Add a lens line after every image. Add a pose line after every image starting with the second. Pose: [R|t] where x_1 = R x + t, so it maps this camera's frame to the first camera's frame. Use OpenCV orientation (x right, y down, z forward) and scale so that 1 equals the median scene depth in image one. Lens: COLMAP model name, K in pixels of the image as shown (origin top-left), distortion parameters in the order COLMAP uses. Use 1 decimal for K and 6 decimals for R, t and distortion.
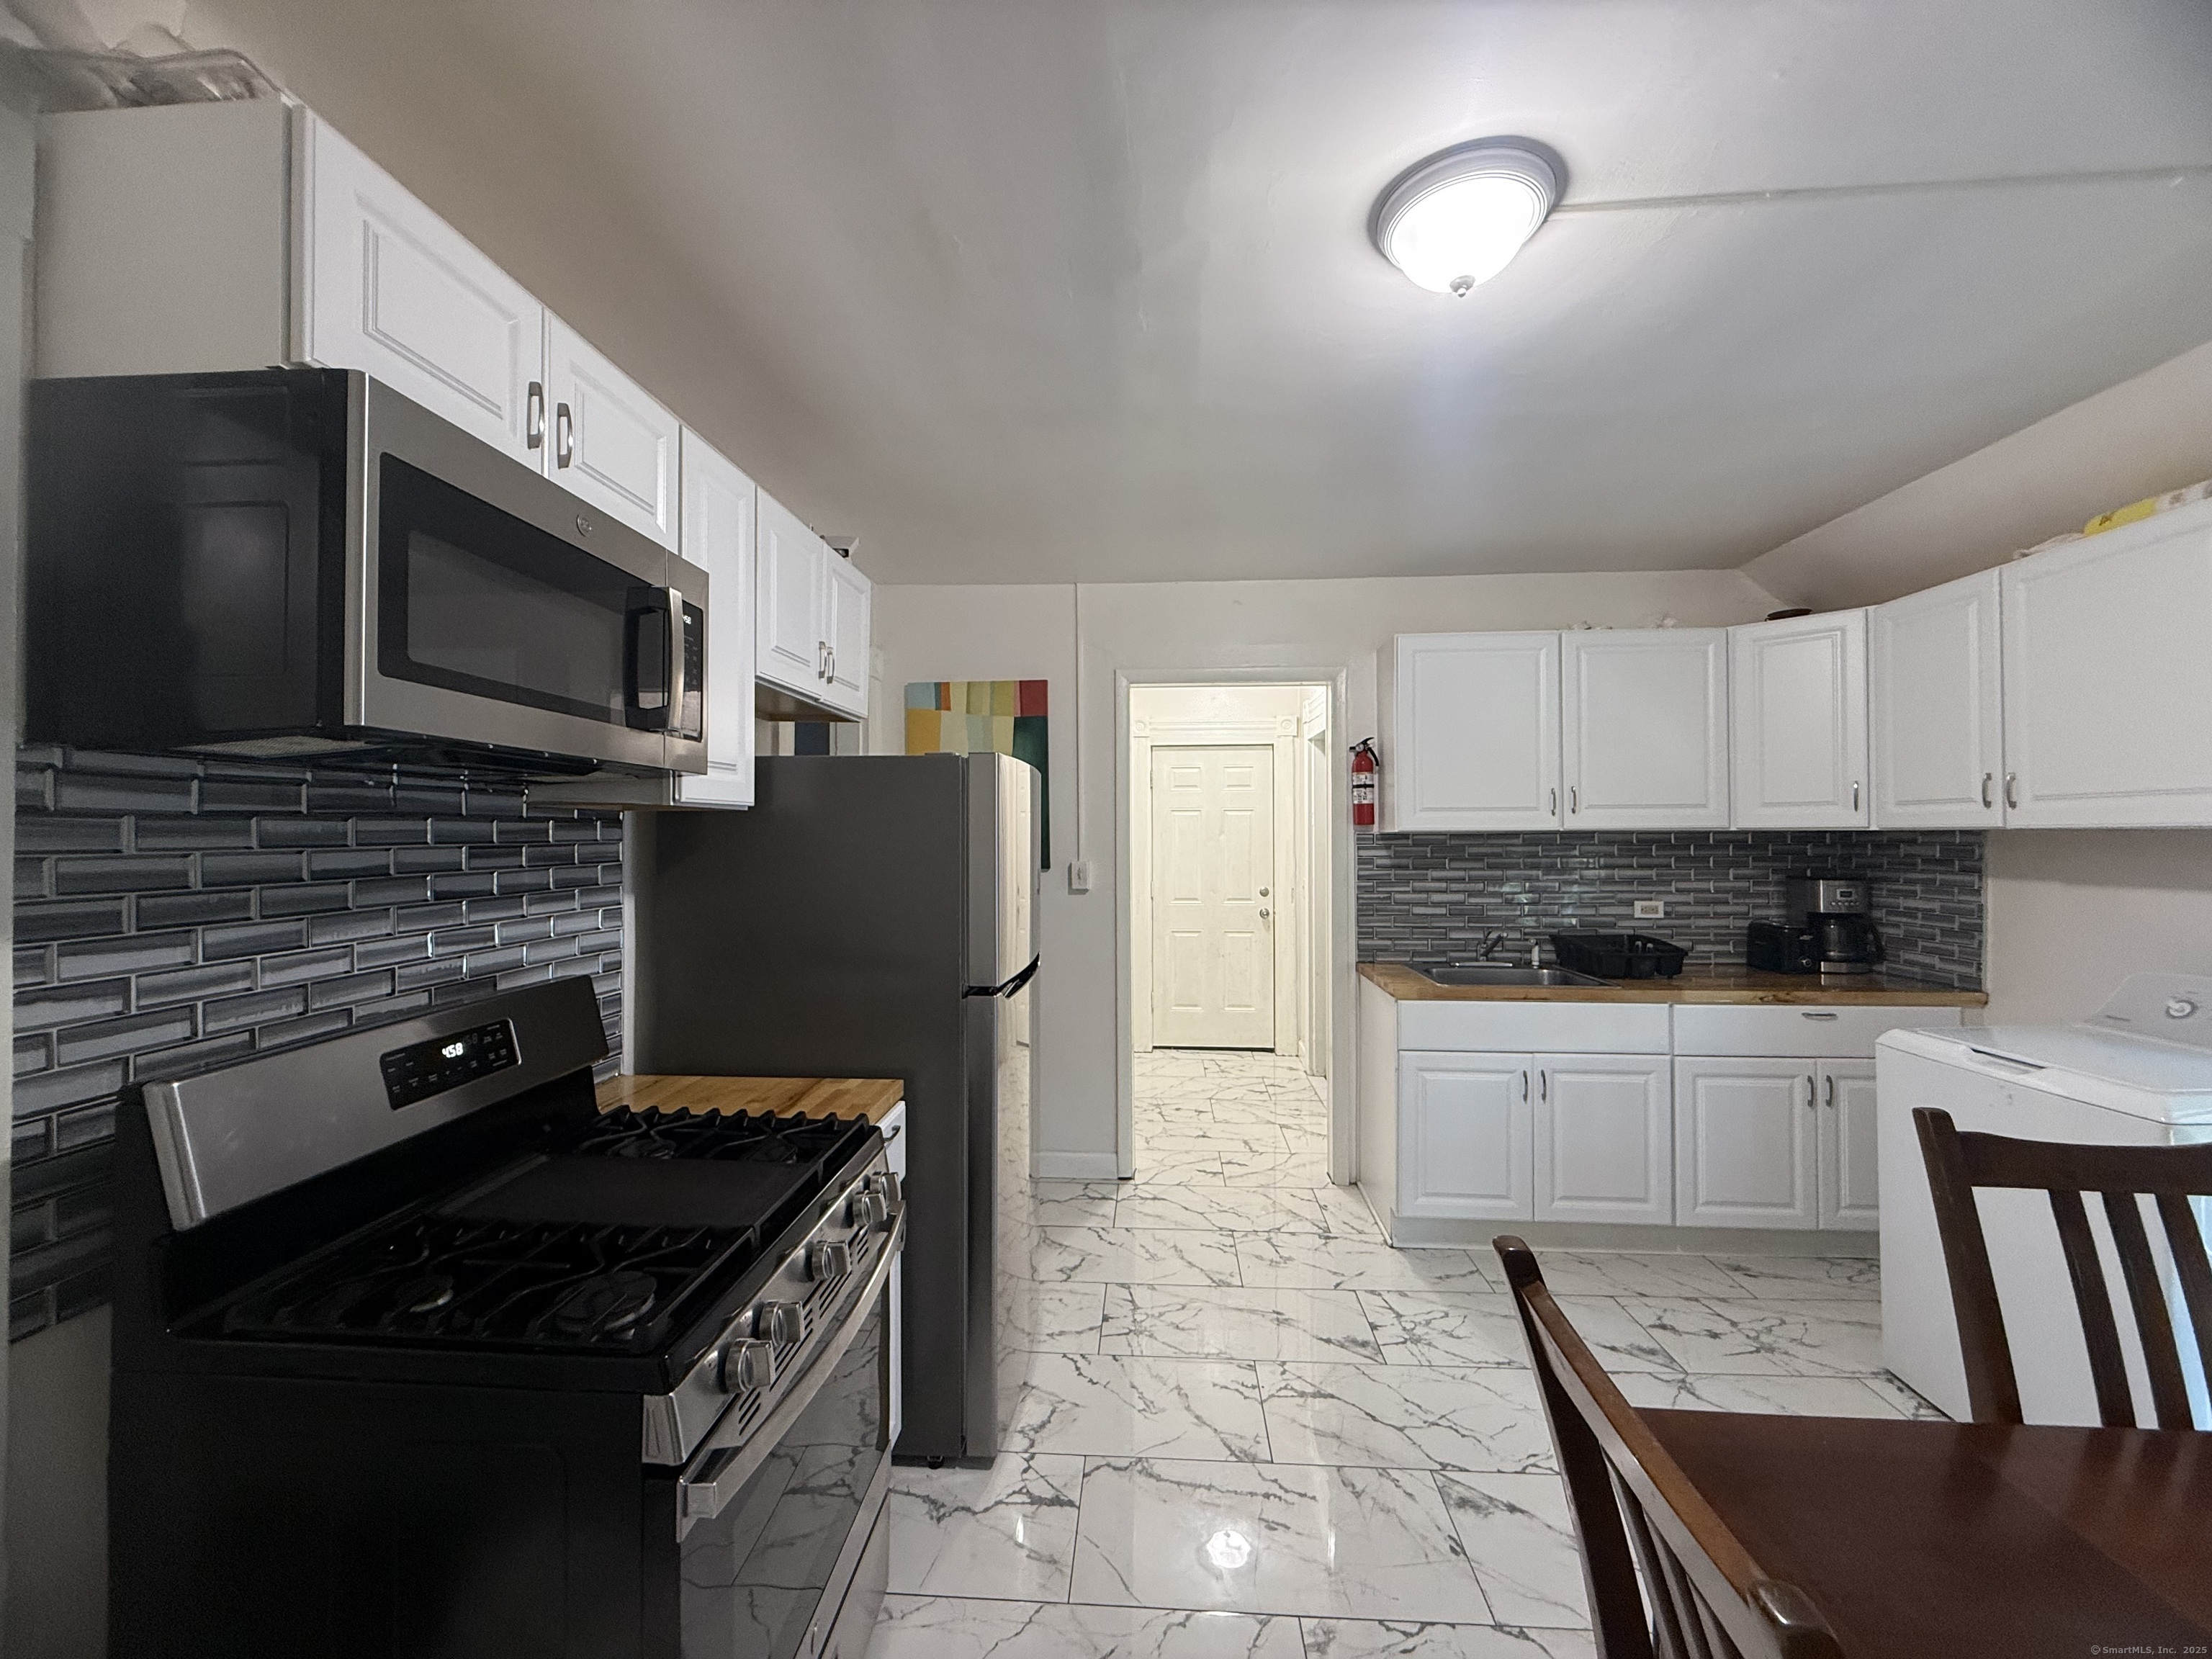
lens RADIAL K [[882.0, 0, 1102.2], [0, 882.0, 826.5], [0, 0, 1]] dist [0.001400, 0.000025]
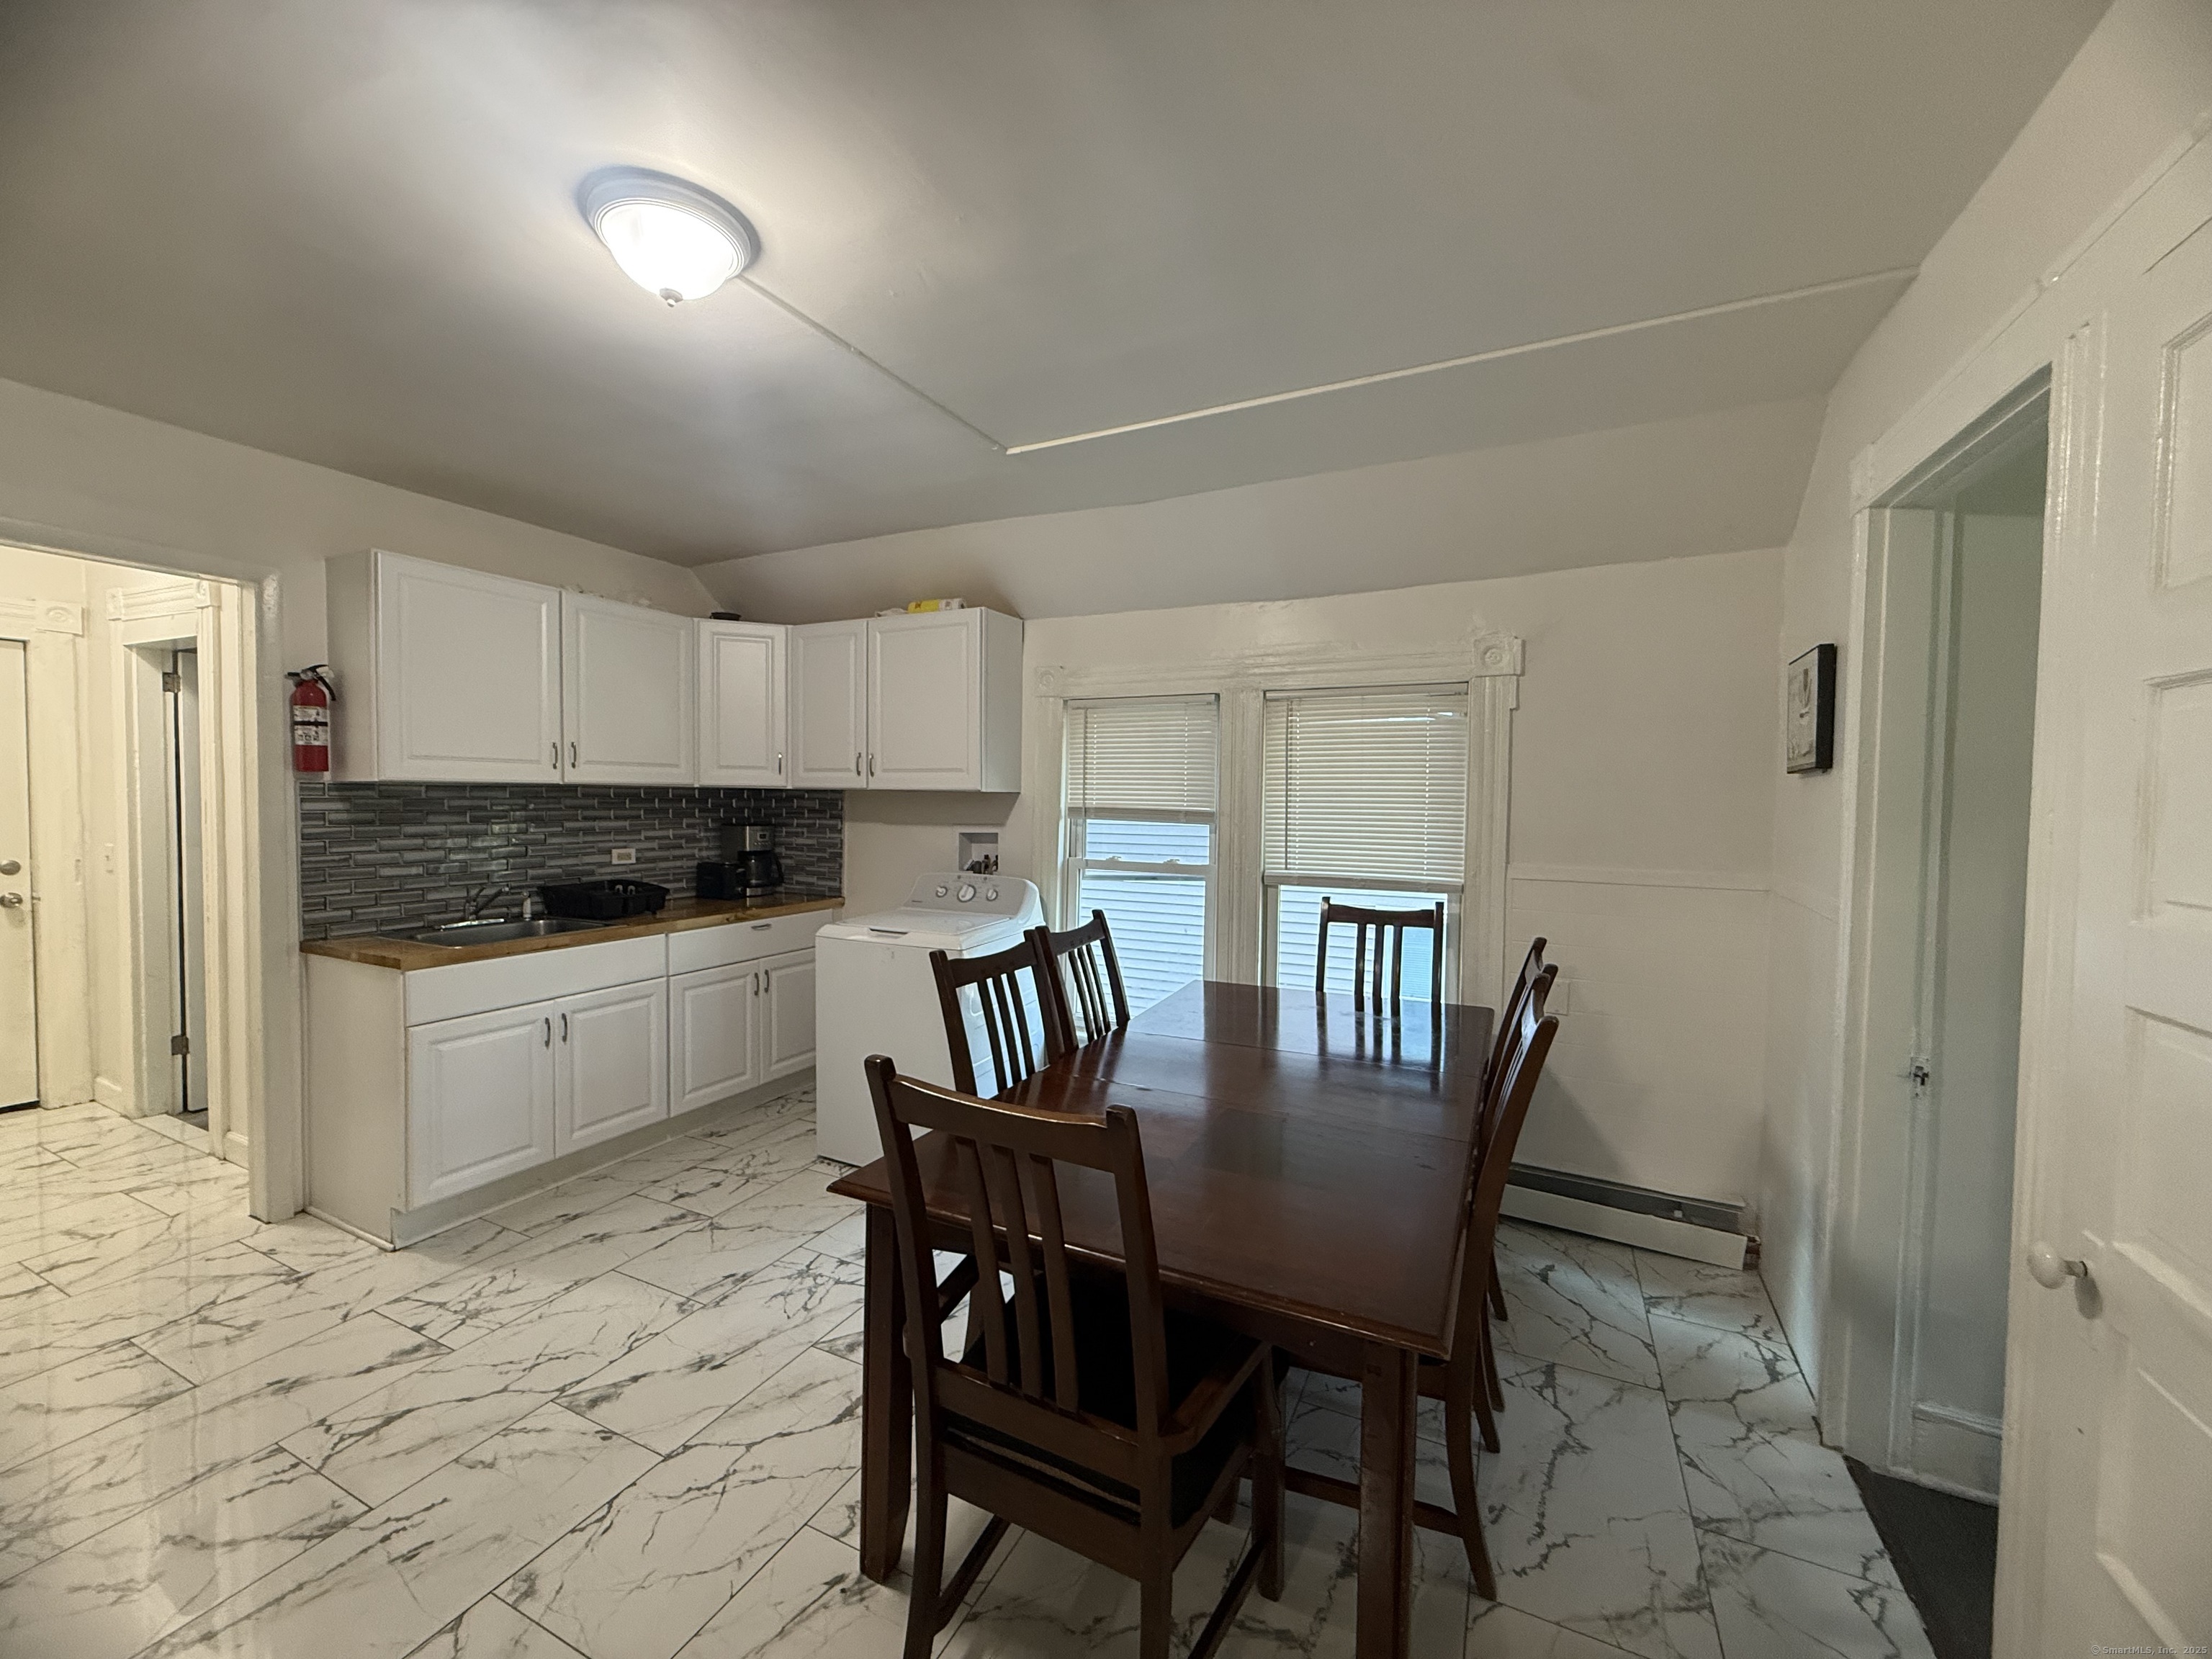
lens RADIAL K [[882.0, 0, 1102.2], [0, 882.0, 826.5], [0, 0, 1]] dist [0.001400, 0.000025]
pose [[0.376839, -0.023355, 0.925984, -0.215438], [-0.024300, 0.999089, 0.035088, 0.002950], [-0.925960, -0.035724, 0.375928, 0.023940]]
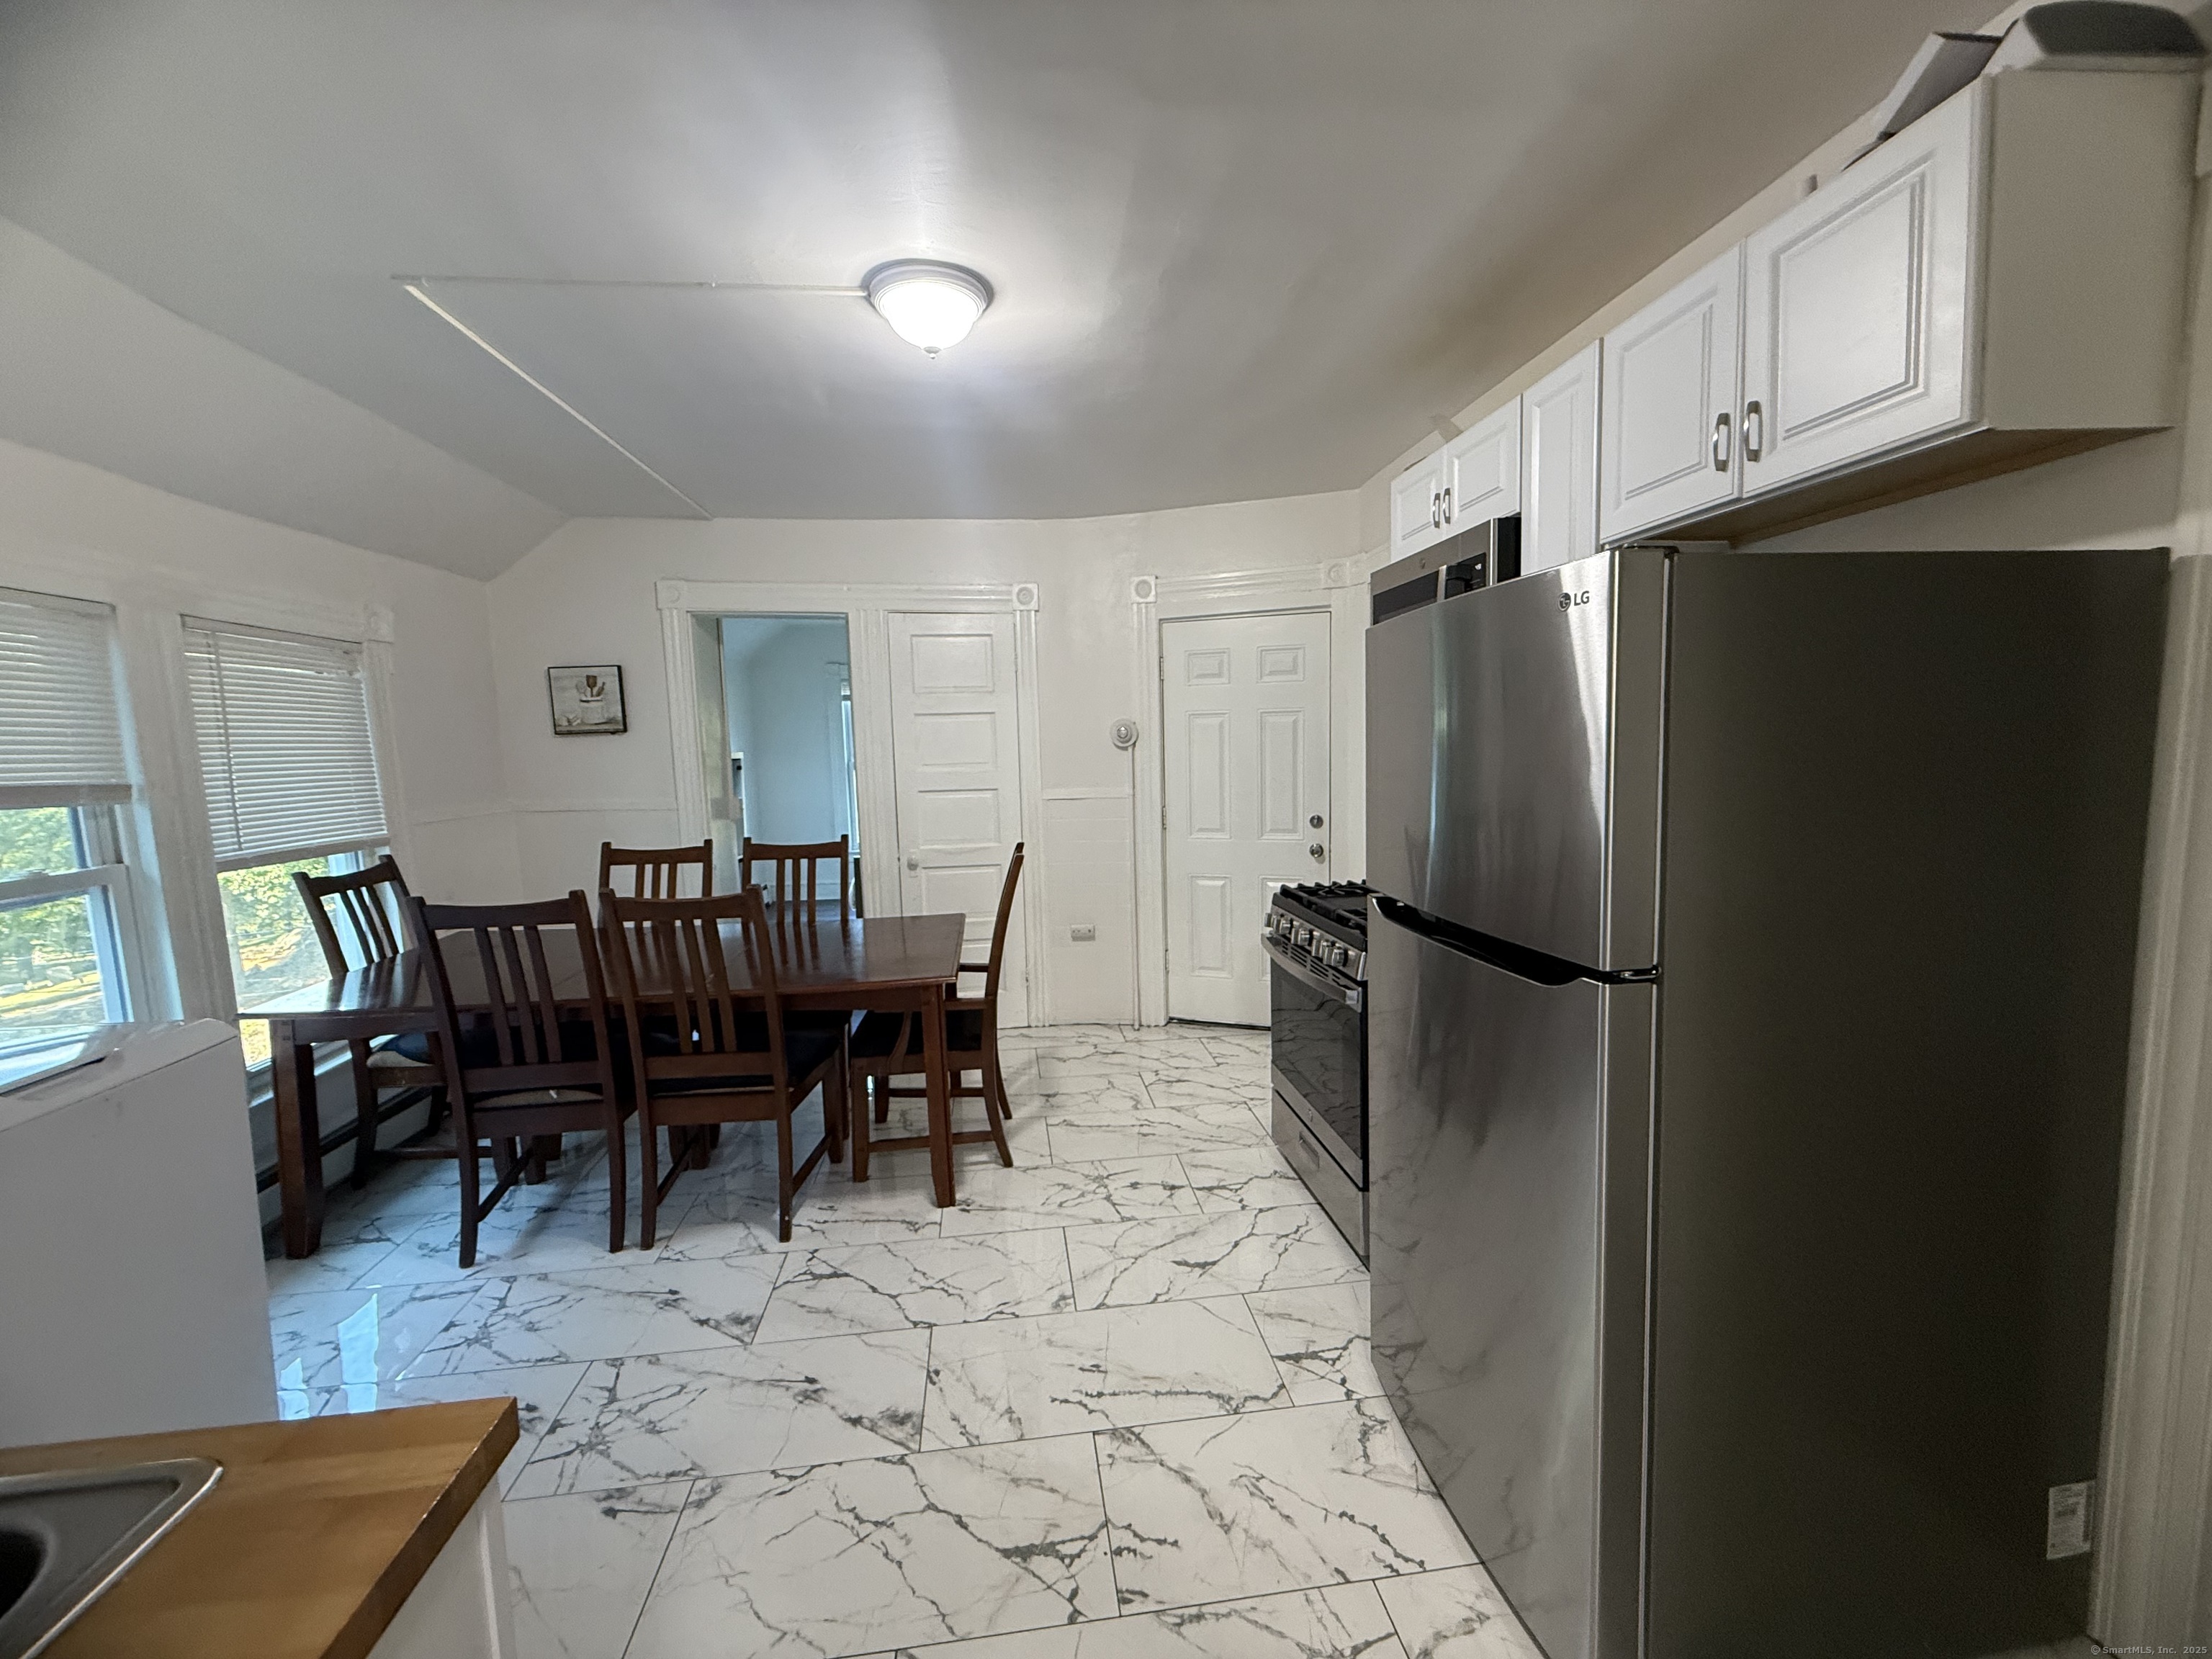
lens RADIAL K [[882.0, 0, 1102.2], [0, 882.0, 826.5], [0, 0, 1]] dist [0.001400, 0.000025]
pose [[-0.981628, 0.049292, -0.184330, 0.212675], [0.033968, 0.995768, 0.085390, 0.020220], [0.187759, 0.077560, -0.979148, 1.220104]]
